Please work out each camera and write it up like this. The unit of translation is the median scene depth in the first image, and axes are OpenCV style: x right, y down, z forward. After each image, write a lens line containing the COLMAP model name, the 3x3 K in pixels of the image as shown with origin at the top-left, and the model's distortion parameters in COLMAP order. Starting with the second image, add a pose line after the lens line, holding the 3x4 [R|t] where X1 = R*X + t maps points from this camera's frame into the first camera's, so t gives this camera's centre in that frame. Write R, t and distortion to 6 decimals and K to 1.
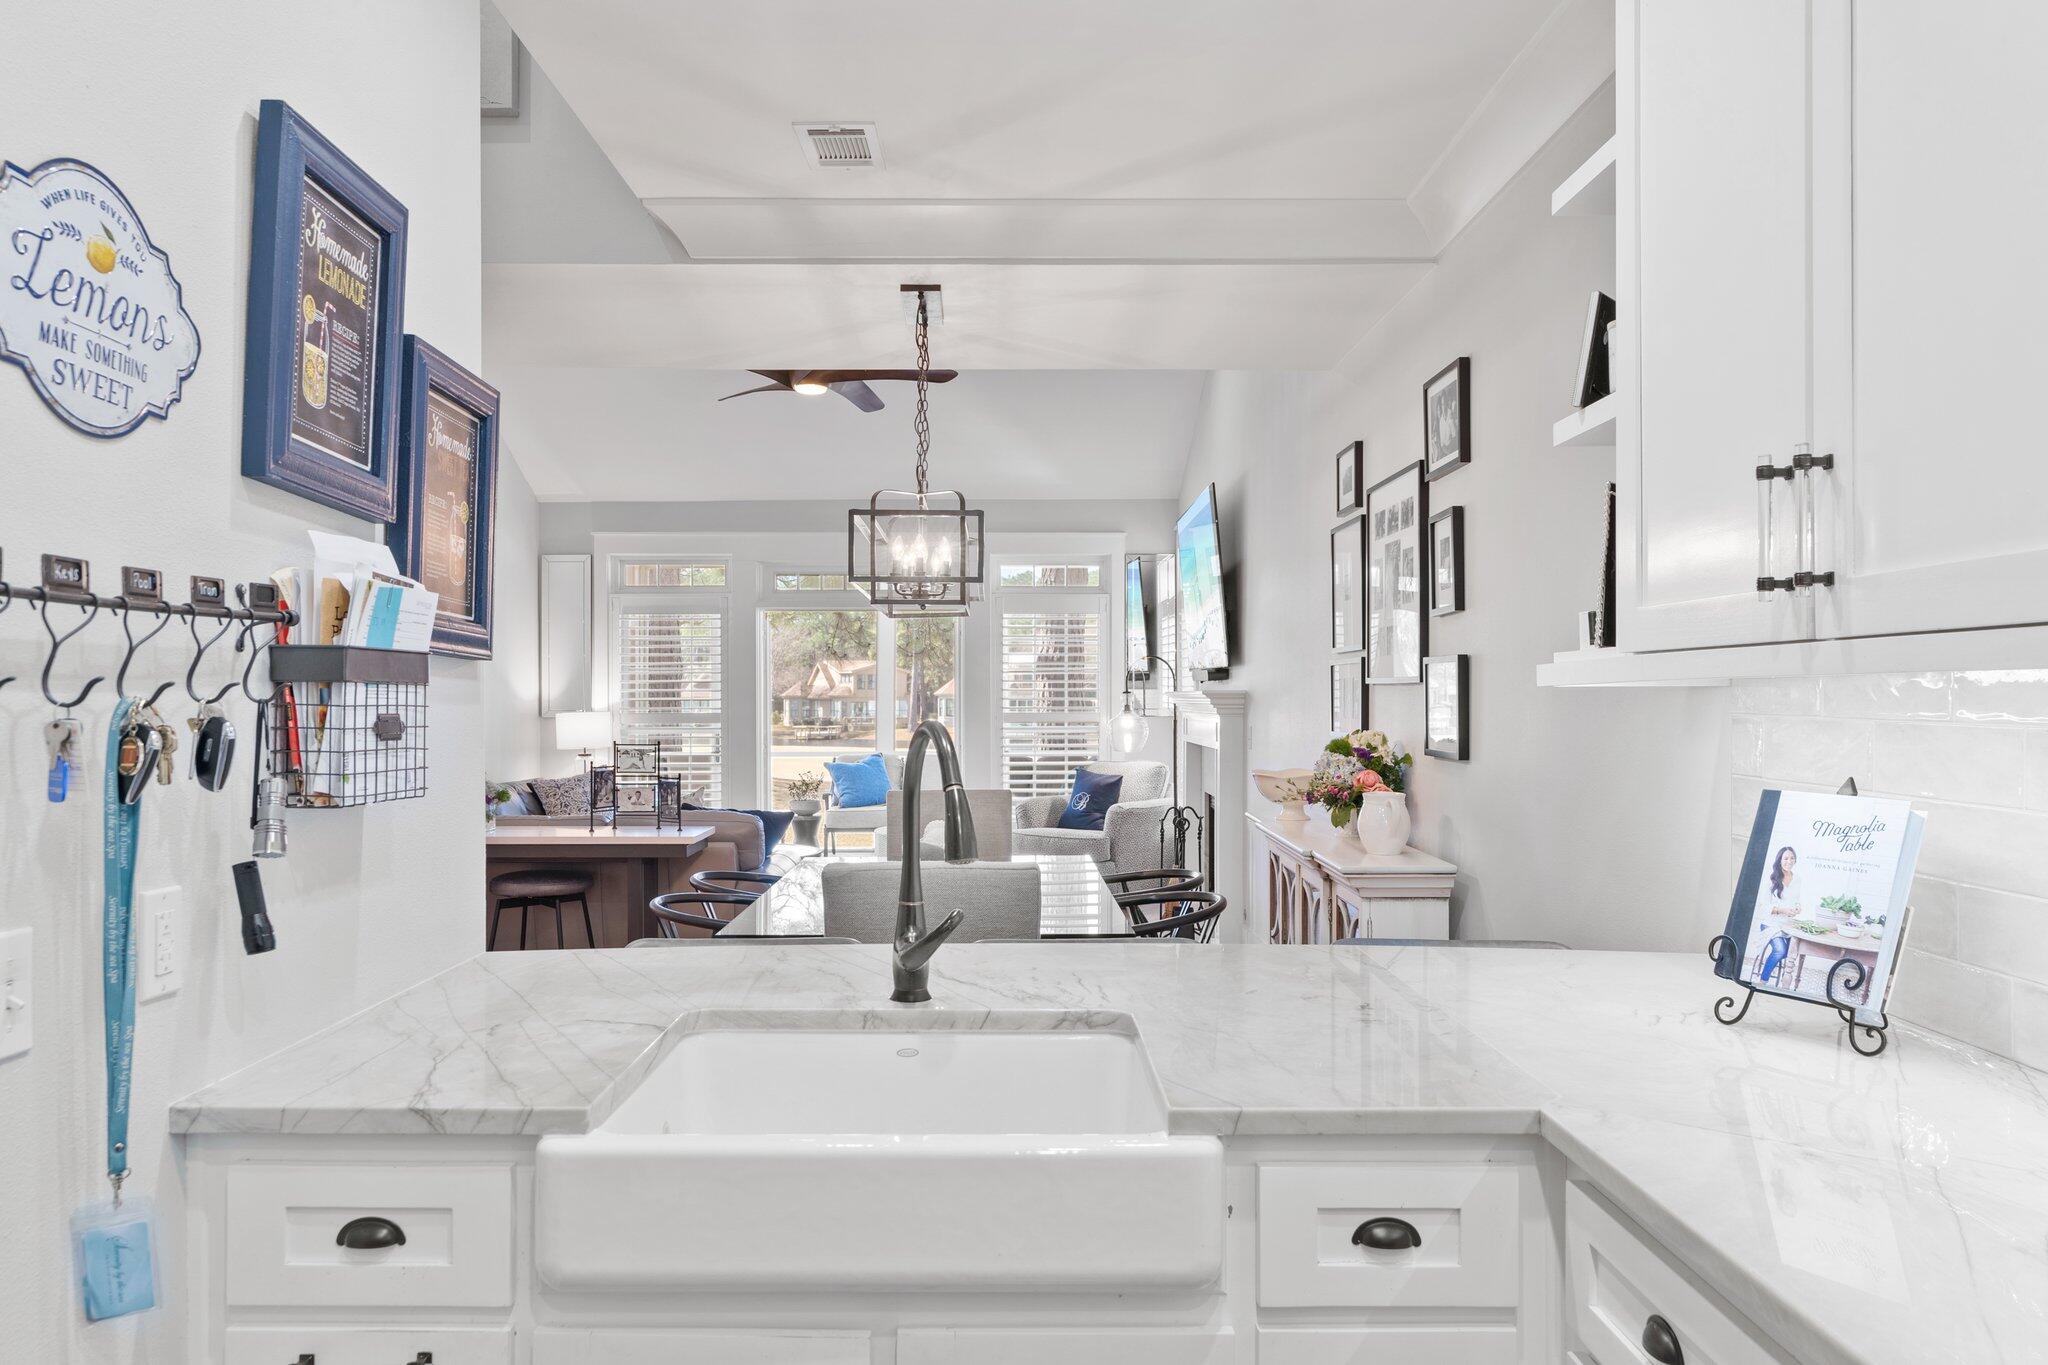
lens RADIAL K [[1495.6, 0, 1024.0], [0, 1495.6, 682.5], [0, 0, 1]] dist [-0.004031, -0.000122]
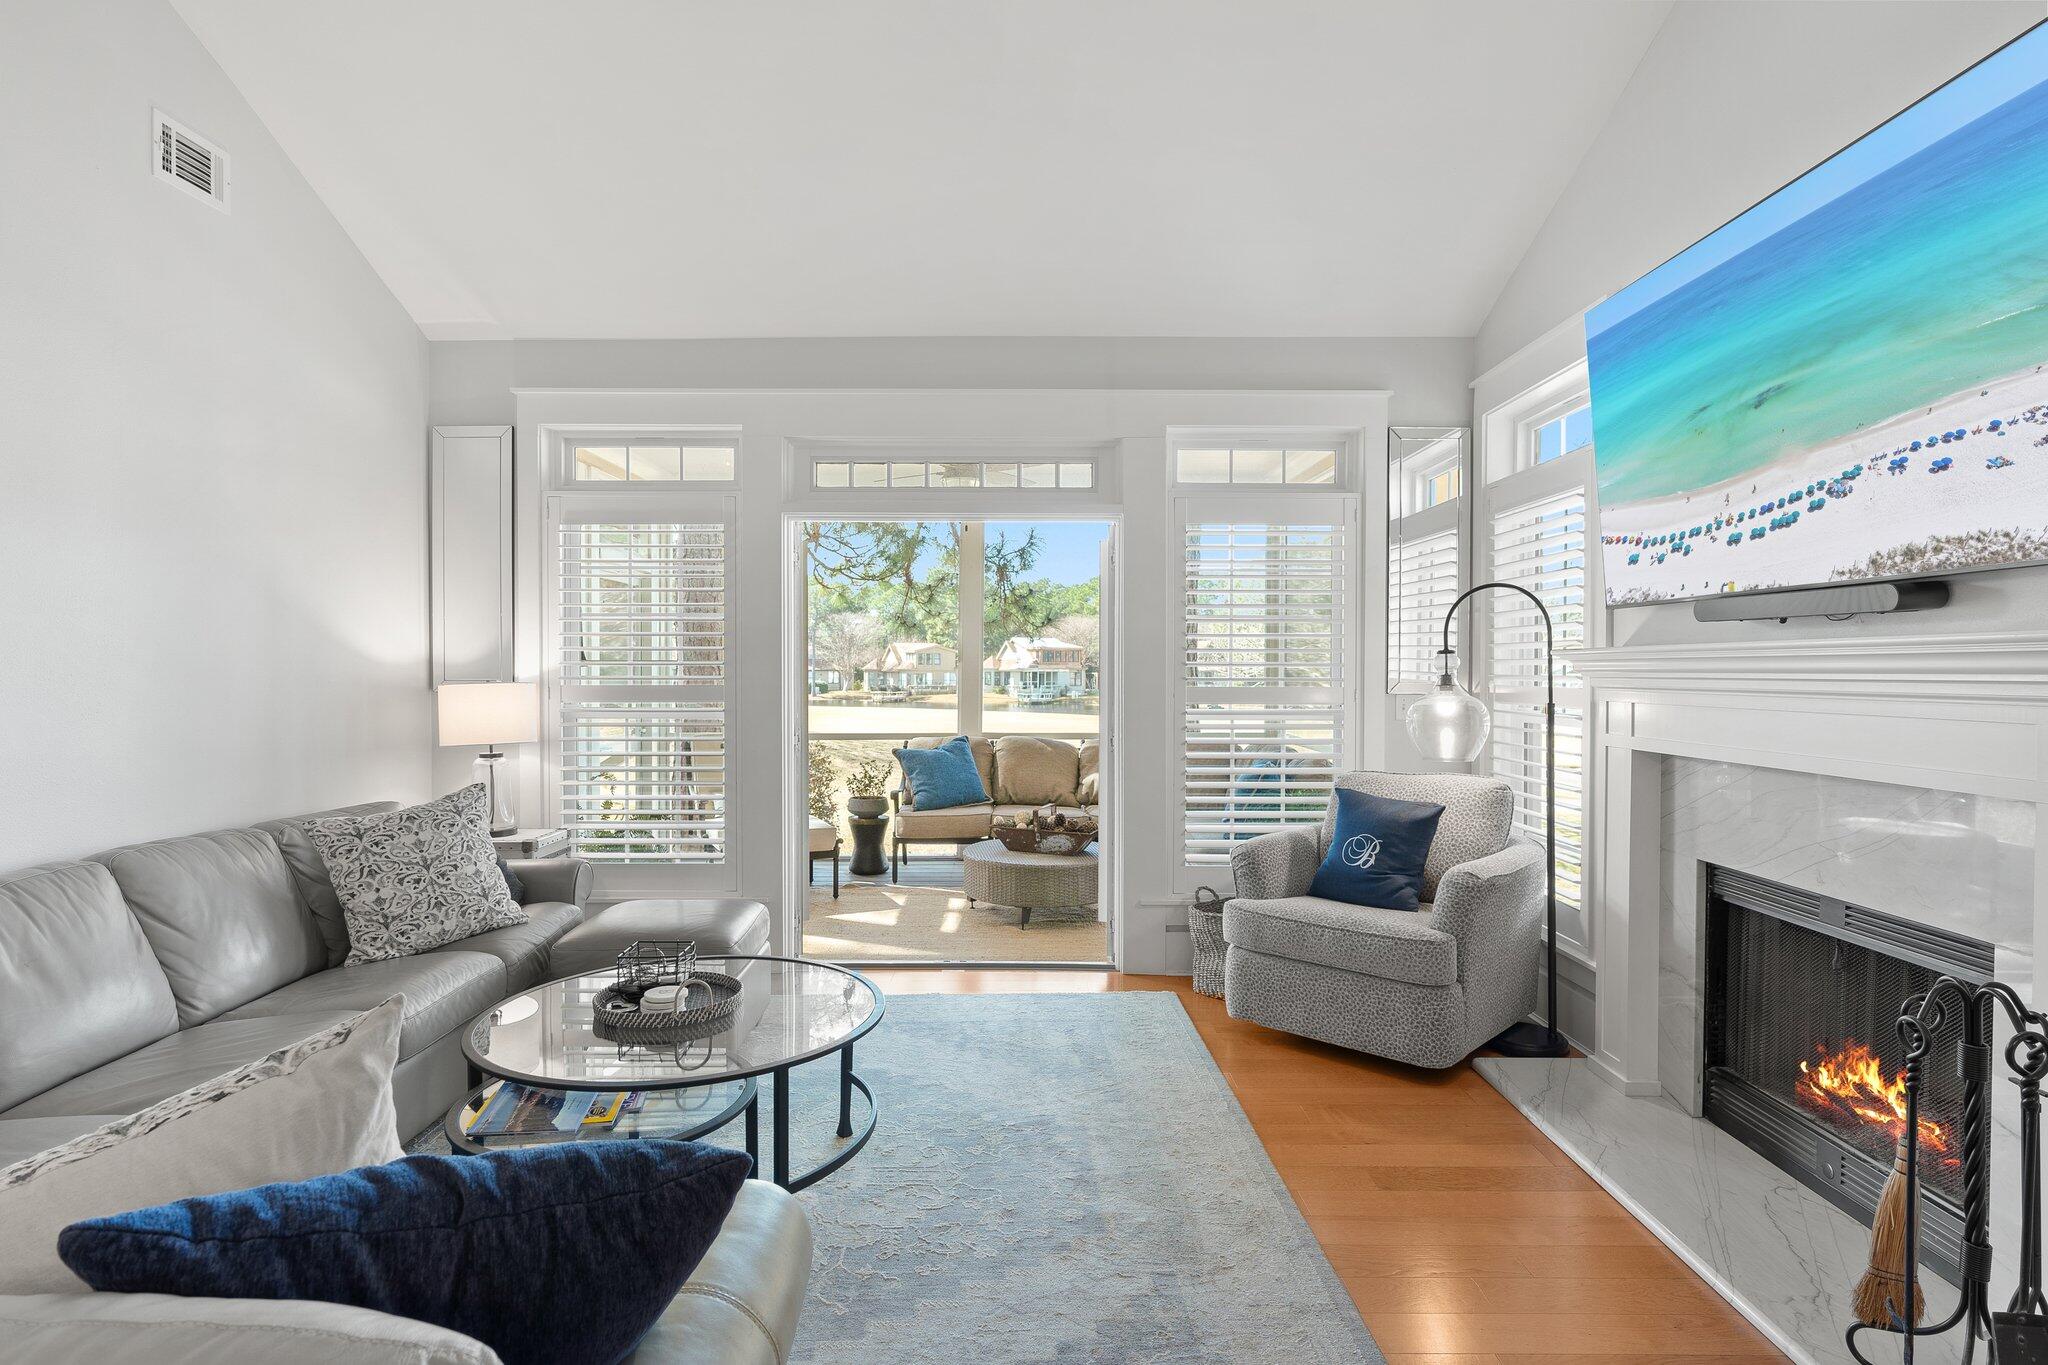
lens RADIAL K [[1067.0, 0, 1024.0], [0, 1067.0, 682.5], [0, 0, 1]] dist [0.000334, 0.000065]
pose [[0.999918, 0.005475, -0.011583, -0.182601], [-0.005239, 0.999780, 0.020310, 0.023550], [0.011691, -0.020248, 0.999727, 1.375300]]
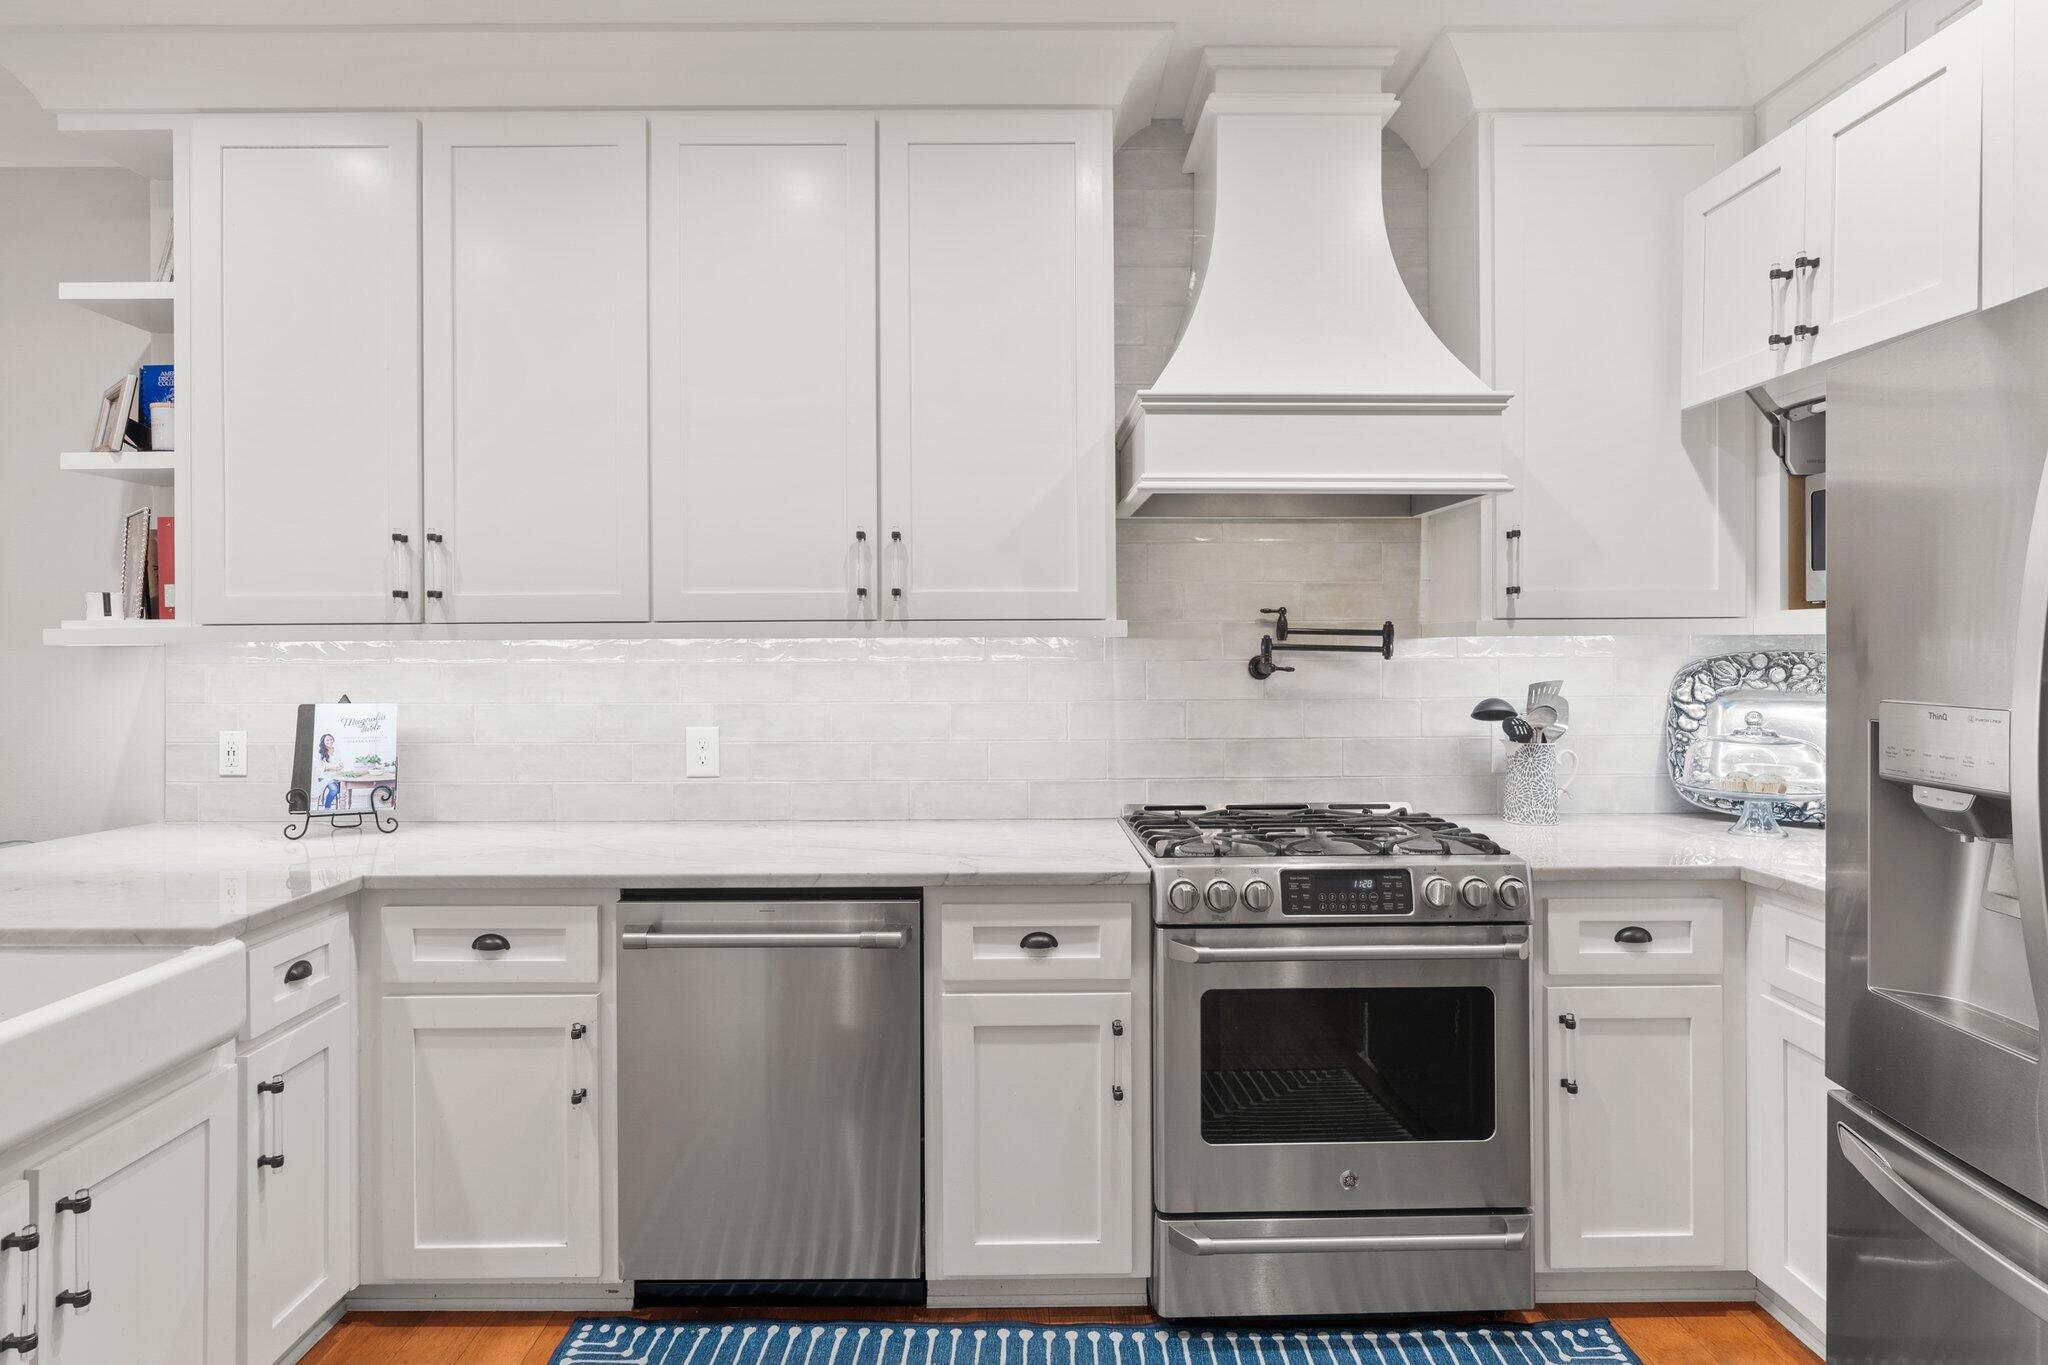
lens RADIAL K [[1036.1, 0, 1017.5], [0, 1036.1, 652.4], [0, 0, 1]] dist [0.000522, 0.000168]
pose [[-0.008626, 0.001513, 0.999962, -0.352864], [-0.008006, 0.999967, -0.001583, 0.002828], [-0.999931, -0.008020, -0.008613, 0.079899]]
